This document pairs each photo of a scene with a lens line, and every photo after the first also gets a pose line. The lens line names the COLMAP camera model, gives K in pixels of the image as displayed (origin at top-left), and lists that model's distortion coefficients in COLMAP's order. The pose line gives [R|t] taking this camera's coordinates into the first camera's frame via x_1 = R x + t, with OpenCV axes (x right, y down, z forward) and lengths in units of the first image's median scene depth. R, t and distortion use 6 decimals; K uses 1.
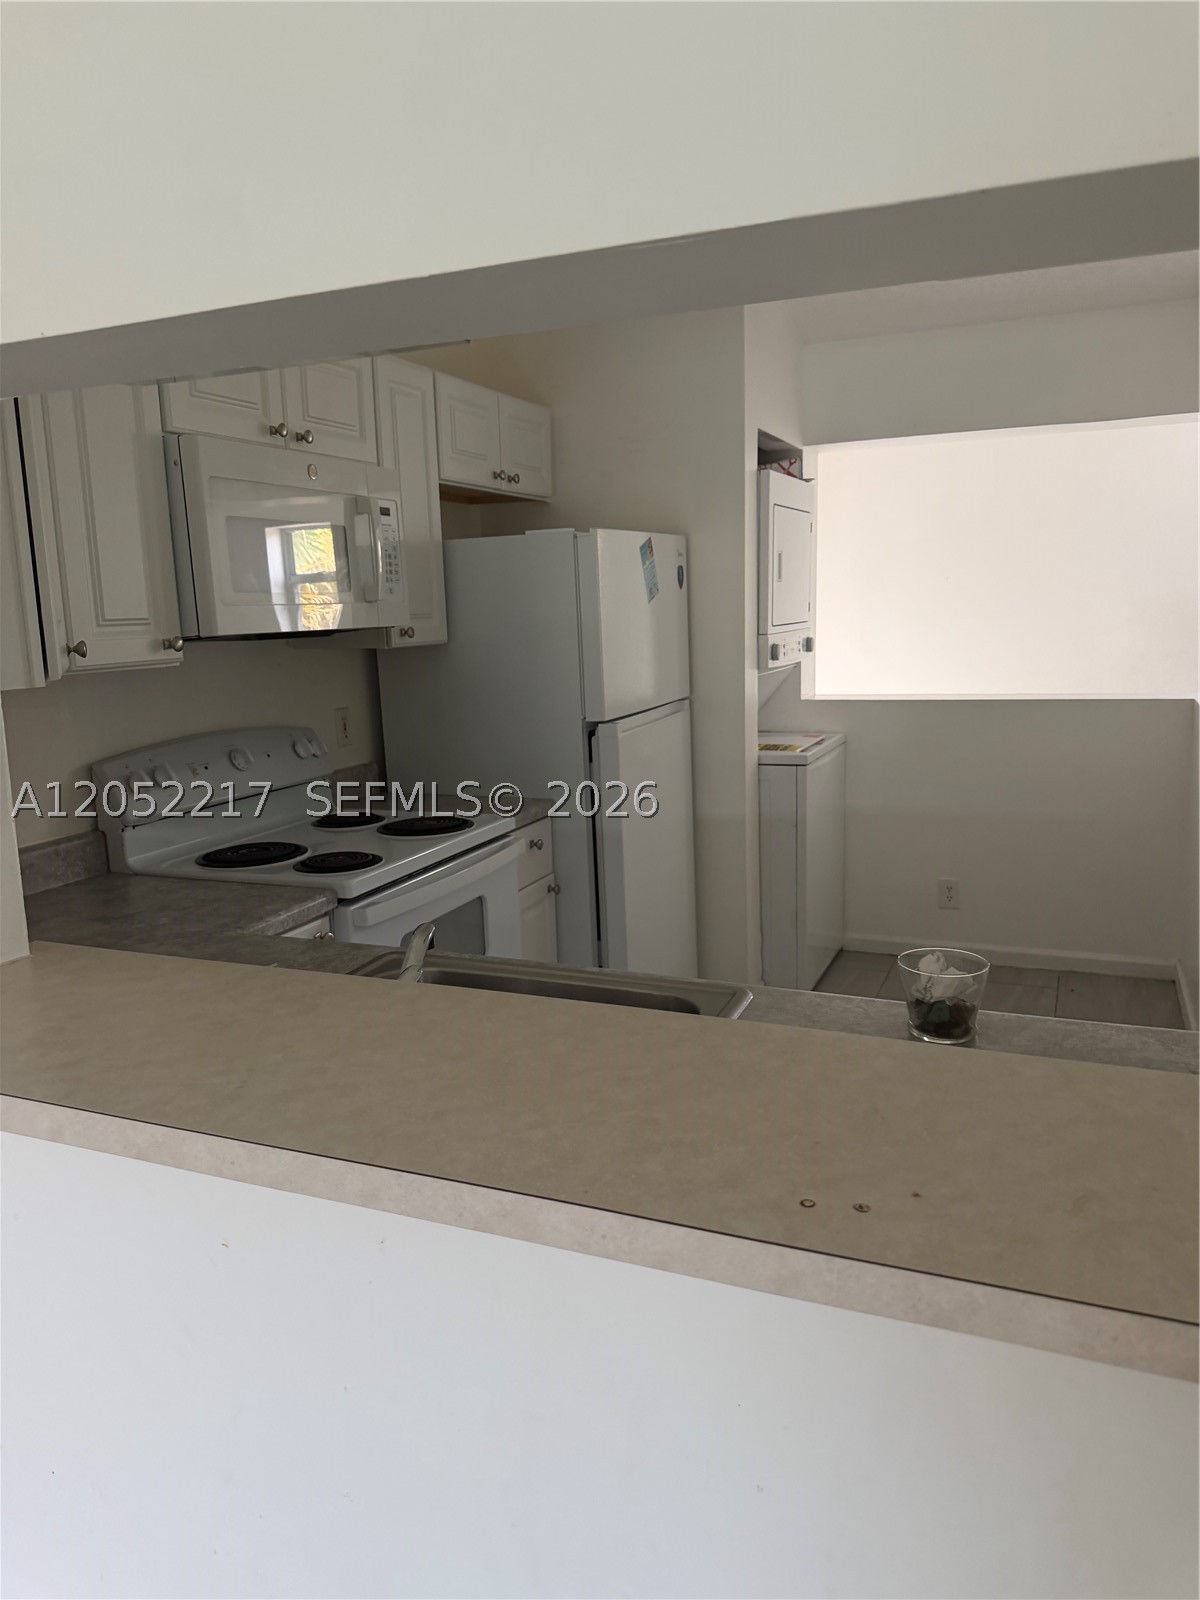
lens RADIAL K [[1129.4, 0, 601.6], [0, 1129.4, 796.0], [0, 0, 1]] dist [0.010570, -0.019865]
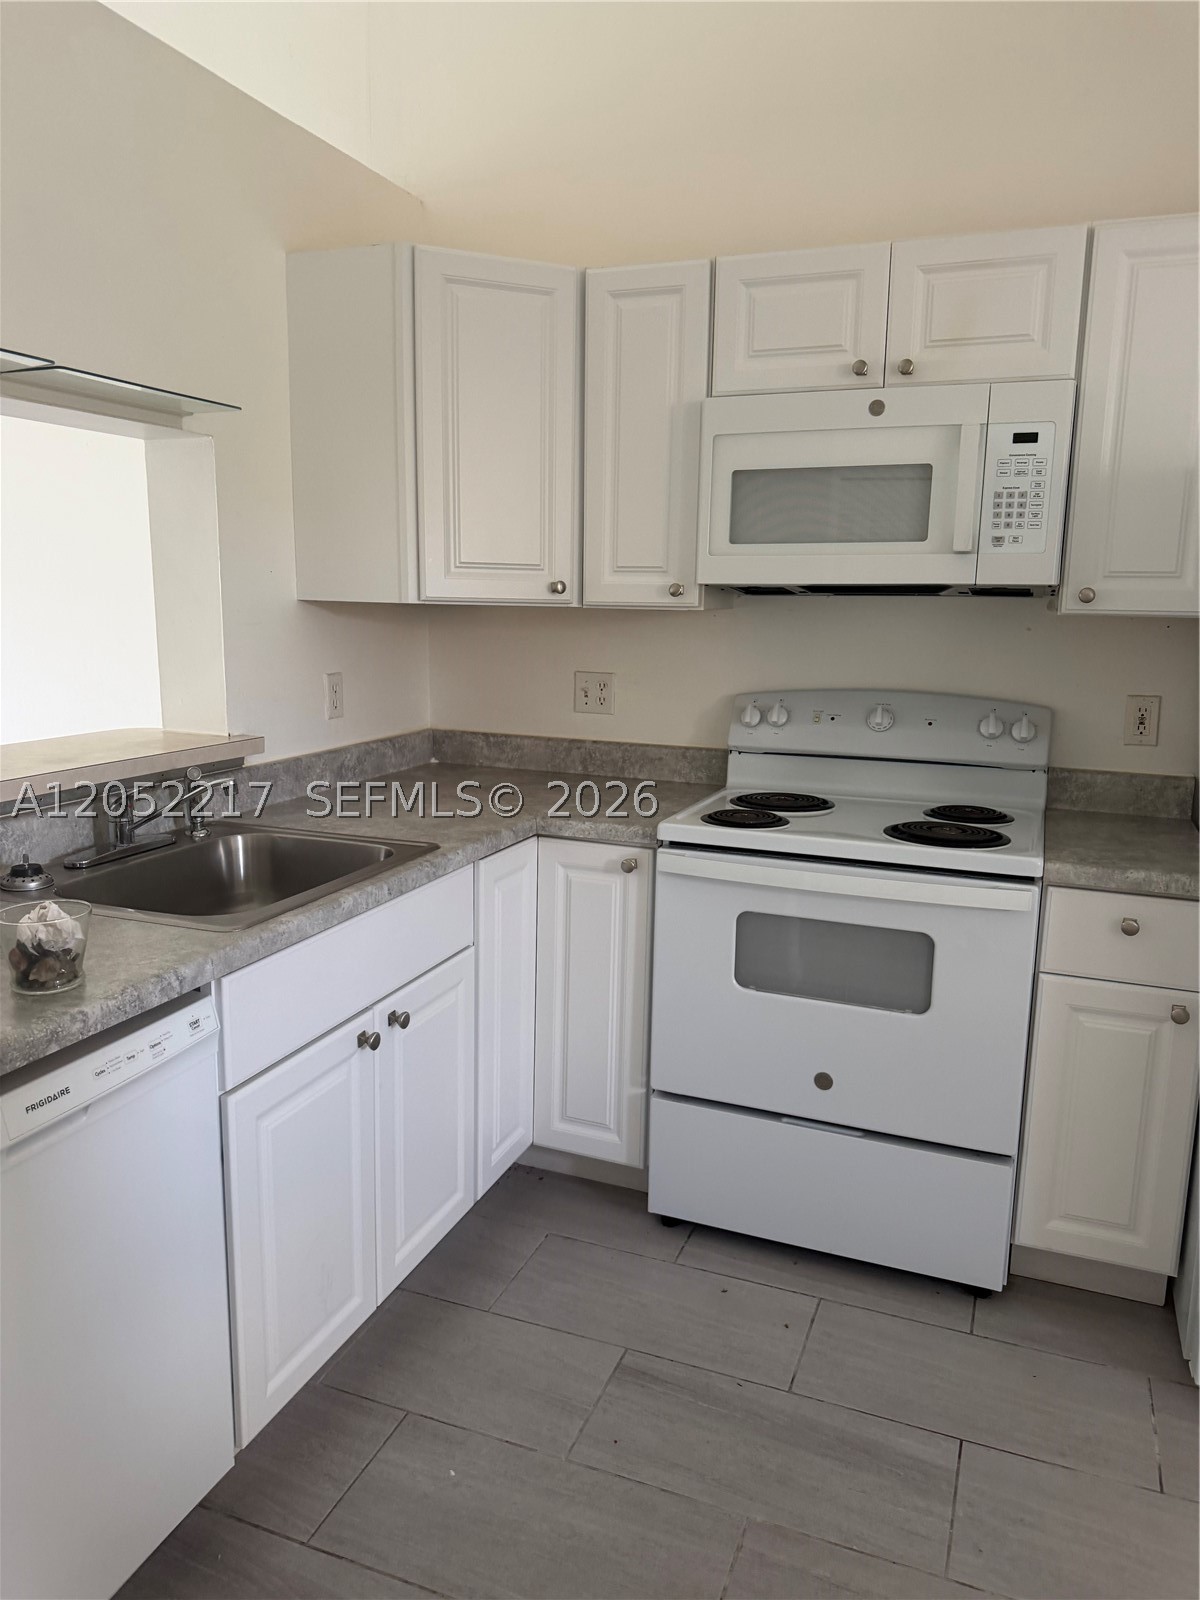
lens RADIAL K [[1129.4, 0, 597.6], [0, 1129.4, 805.9], [0, 0, 1]] dist [0.010570, -0.019865]
pose [[0.013180, 0.215866, -0.976334, 0.447830], [-0.178608, 0.961224, 0.210114, -0.085238], [0.983832, 0.171612, 0.051224, 0.514213]]
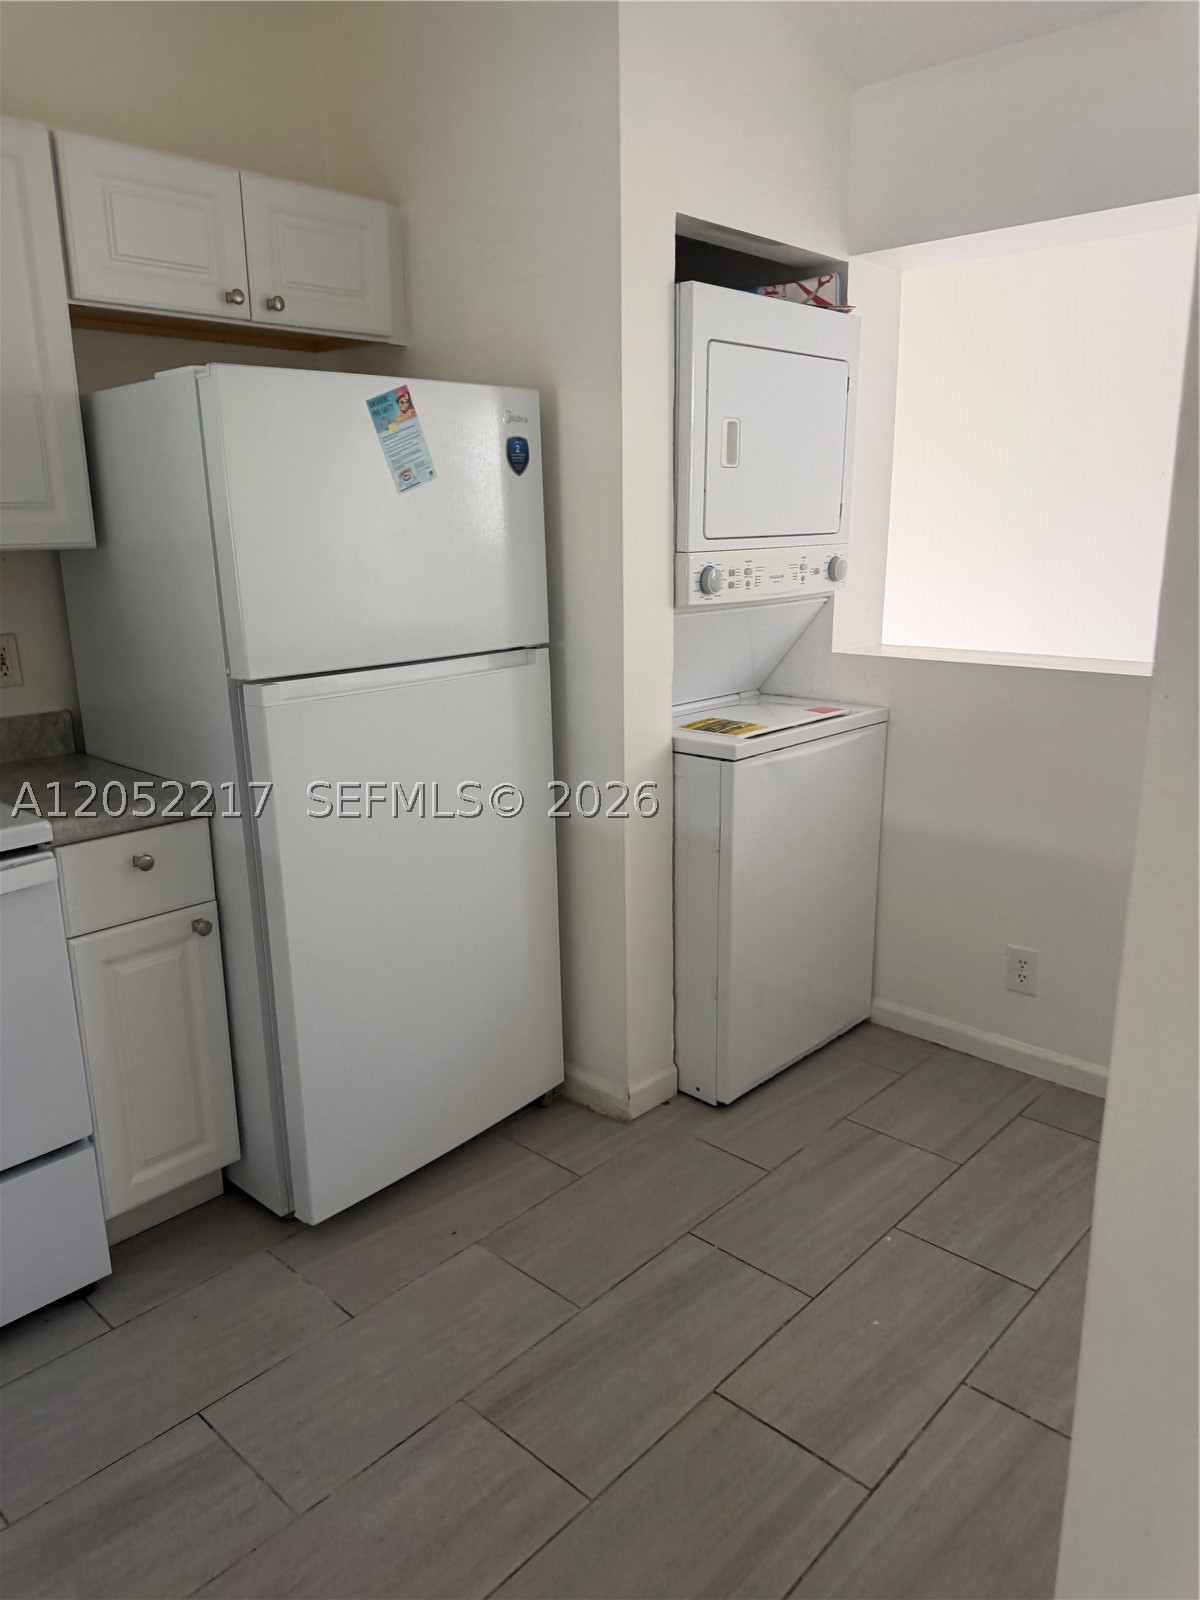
lens RADIAL K [[1129.4, 0, 634.3], [0, 1129.4, 797.0], [0, 0, 1]] dist [0.010570, -0.019865]
pose [[0.944029, 0.102958, -0.313383, 0.329459], [-0.076687, 0.992513, 0.095069, -0.063032], [0.320825, -0.065715, 0.944856, 0.373272]]
